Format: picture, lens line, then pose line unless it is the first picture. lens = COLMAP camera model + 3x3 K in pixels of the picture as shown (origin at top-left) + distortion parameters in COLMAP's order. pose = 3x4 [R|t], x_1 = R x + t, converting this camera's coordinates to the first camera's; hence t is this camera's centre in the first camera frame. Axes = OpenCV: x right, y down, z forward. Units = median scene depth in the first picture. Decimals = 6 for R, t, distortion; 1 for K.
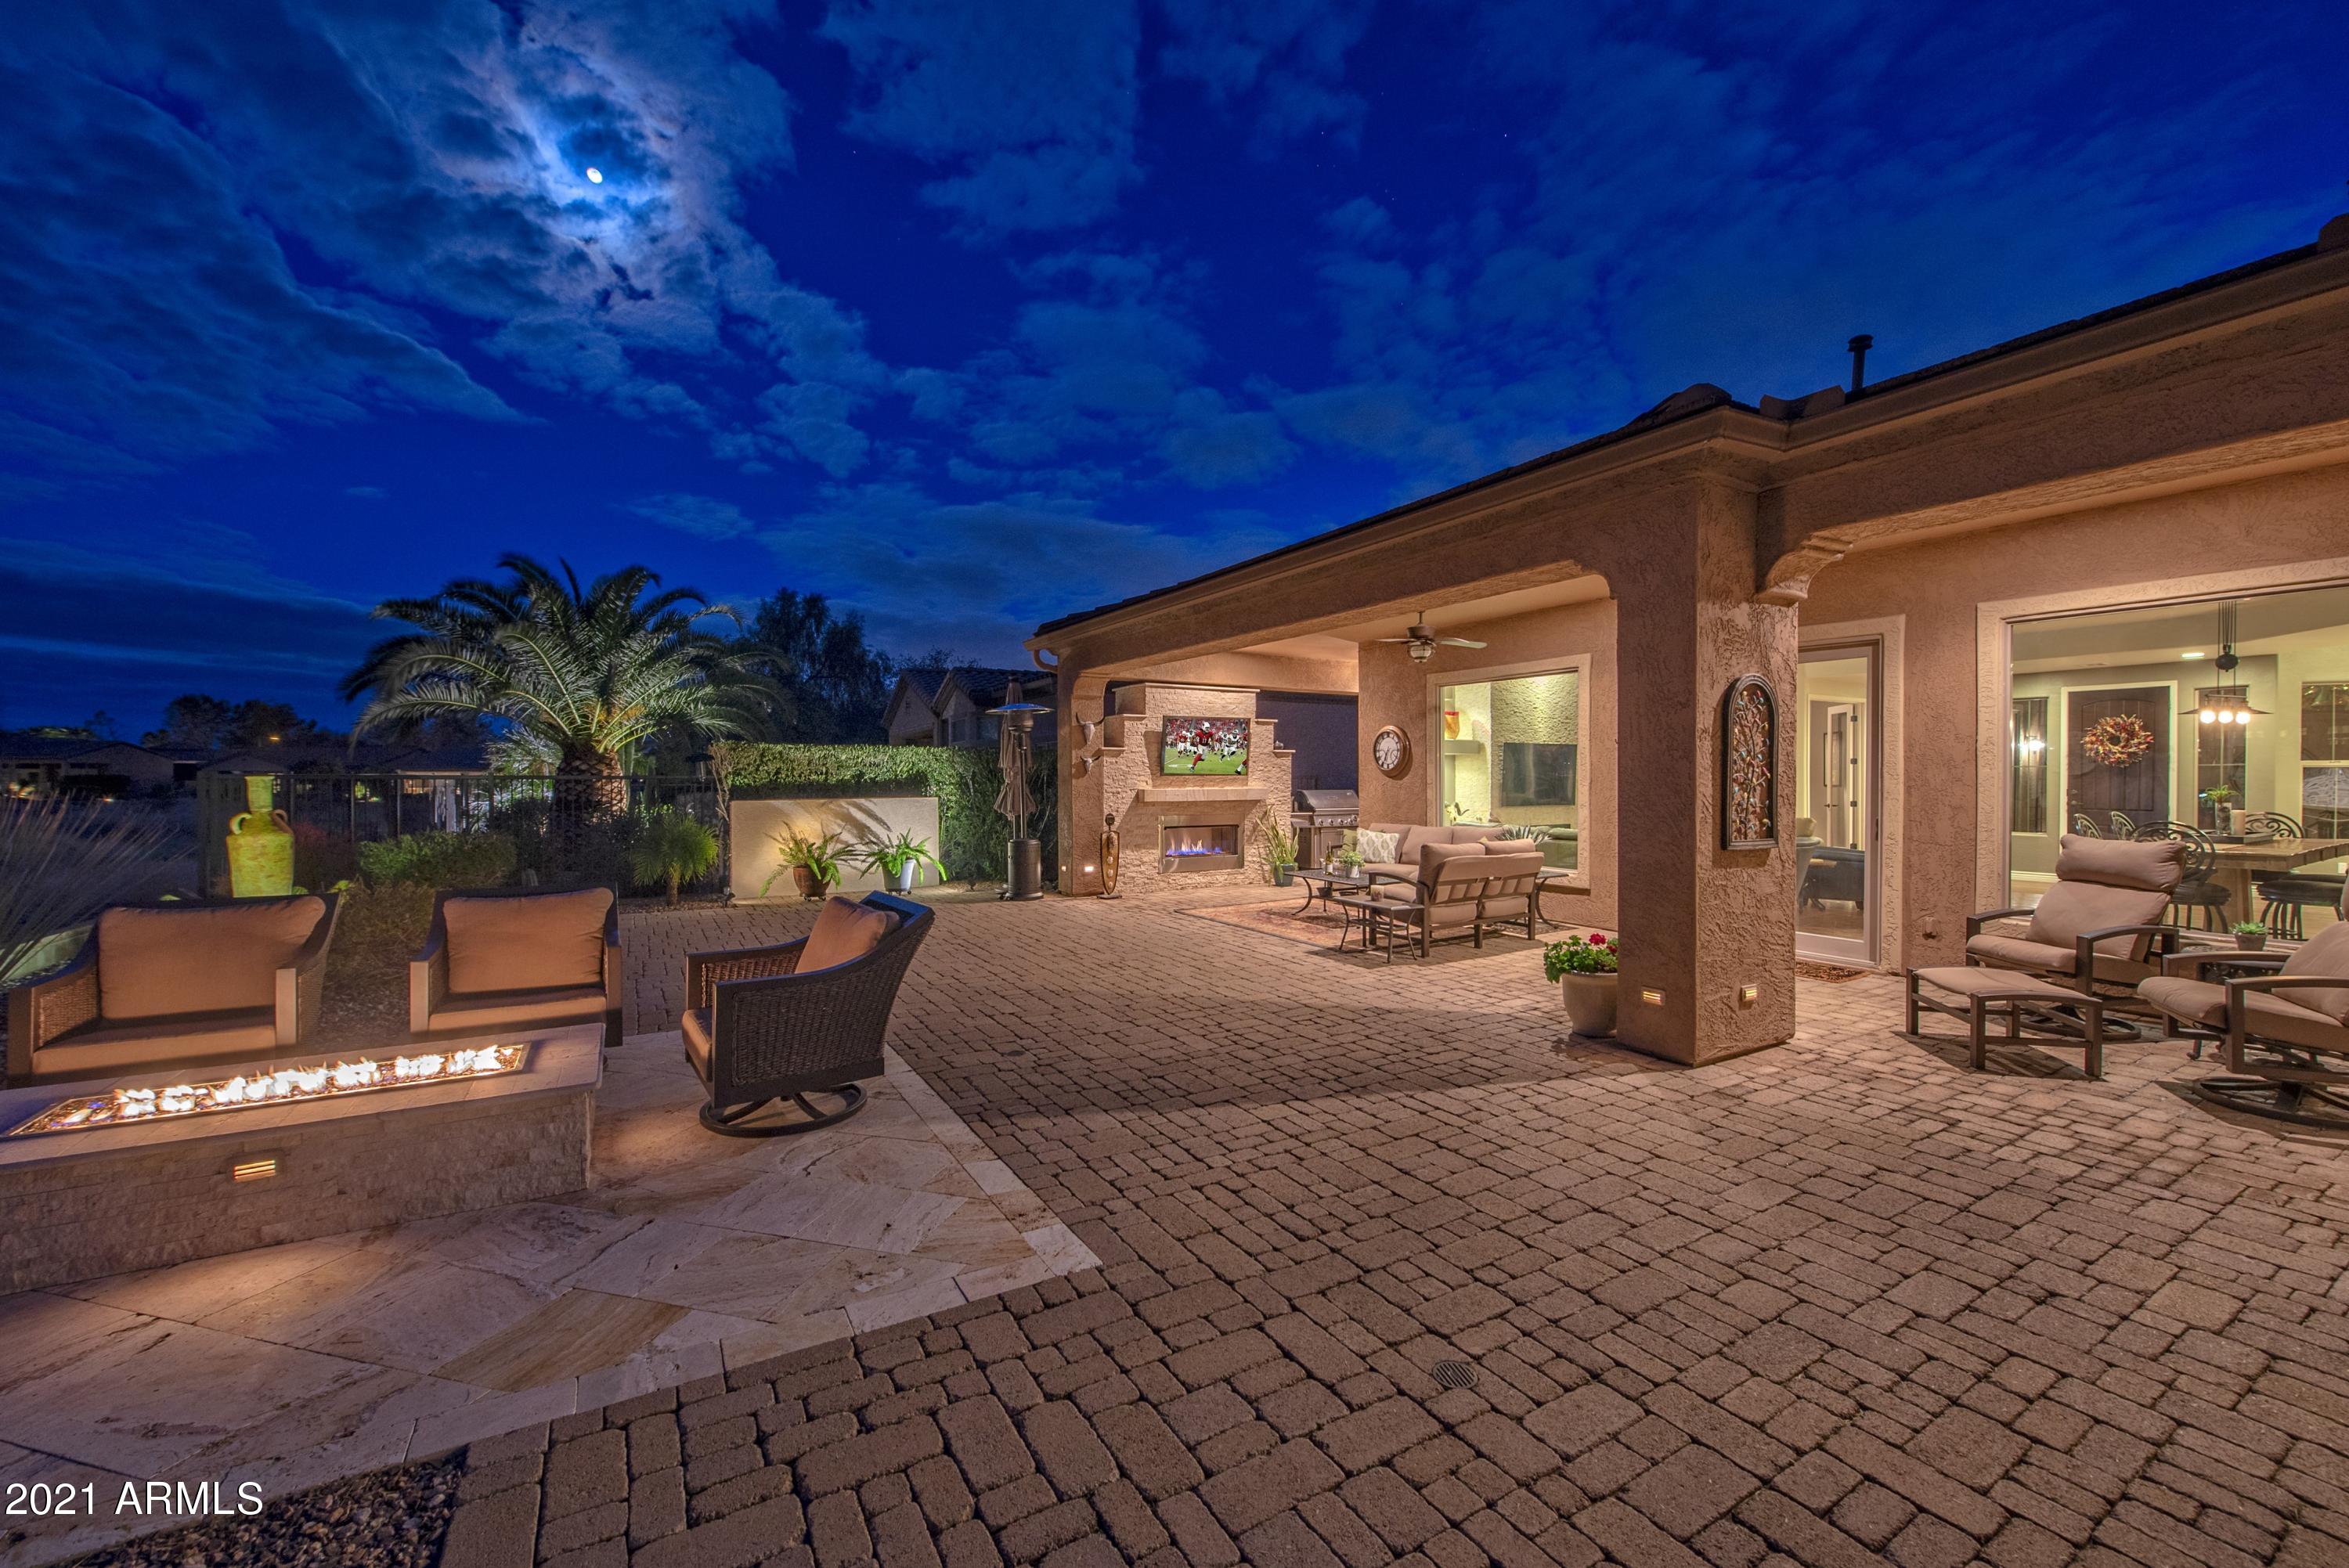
lens RADIAL K [[939.8, 0, 1173.2], [0, 939.8, 783.3], [0, 0, 1]] dist [-0.002519, -0.000512]
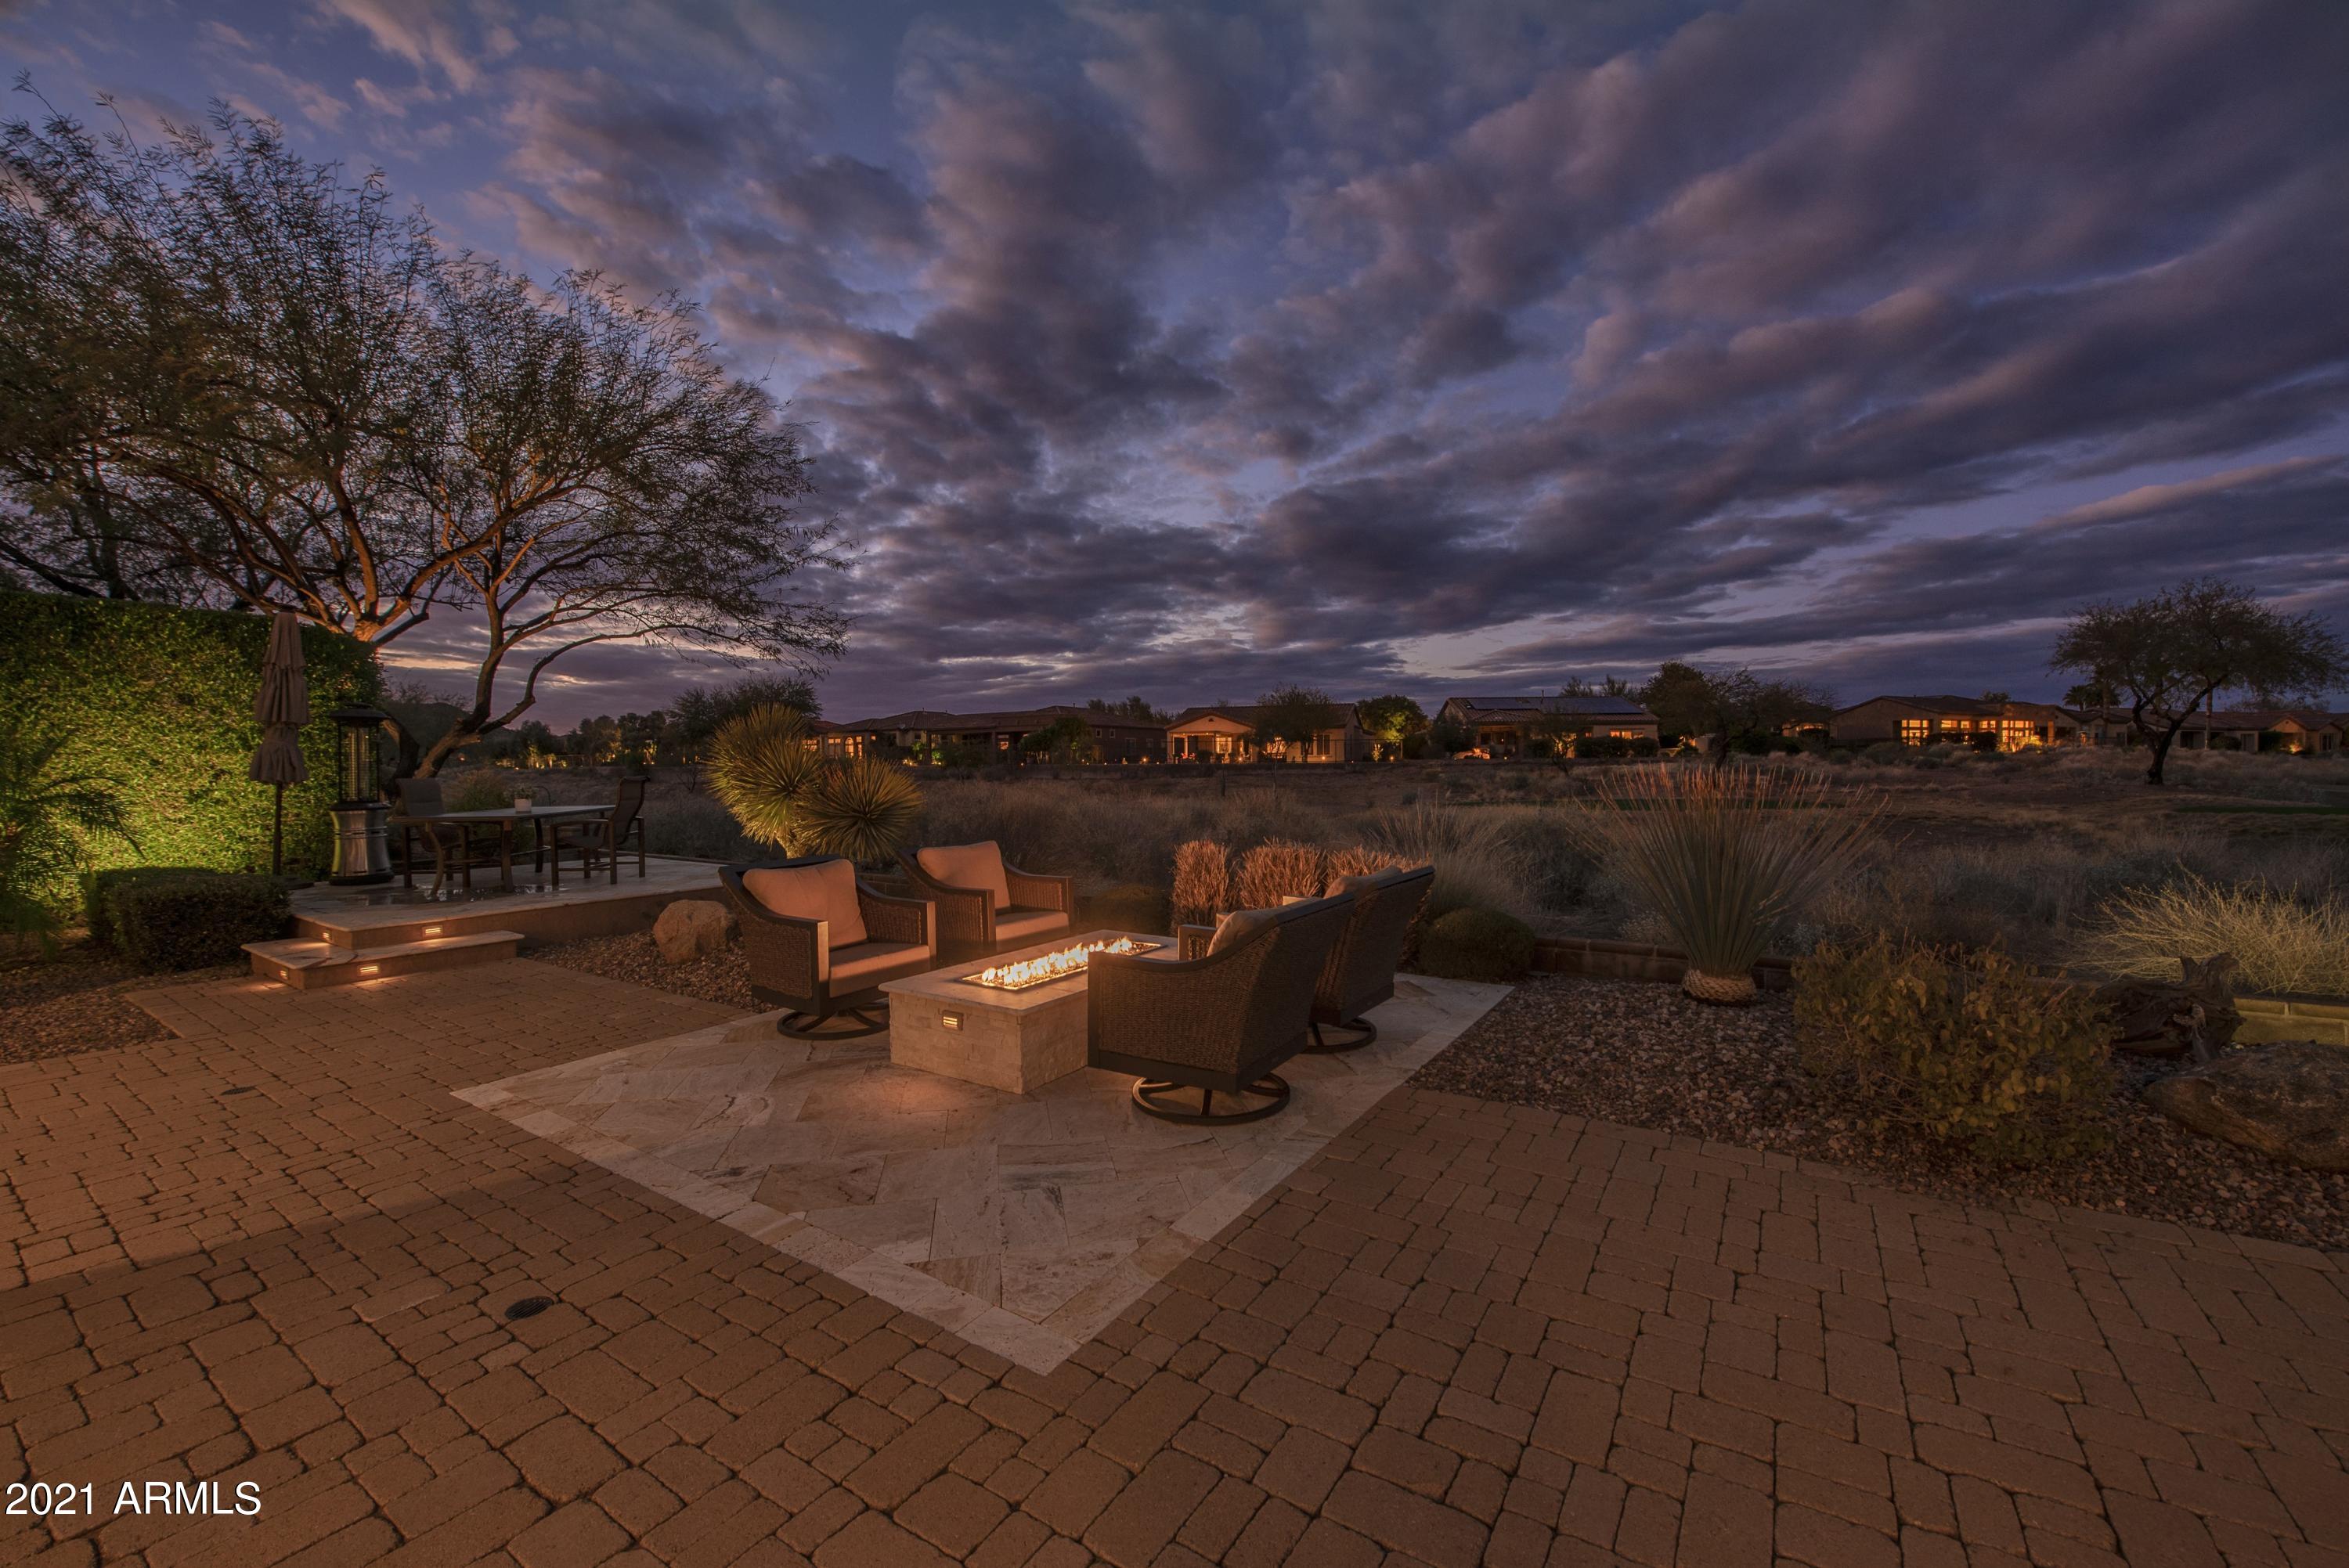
lens RADIAL K [[939.8, 0, 1173.7], [0, 939.8, 775.4], [0, 0, 1]] dist [-0.002519, -0.000512]
pose [[-0.898638, 0.017724, -0.438332, -0.301561], [0.008077, 0.999683, 0.023864, -0.015234], [0.438616, 0.017904, -0.898496, 1.831478]]
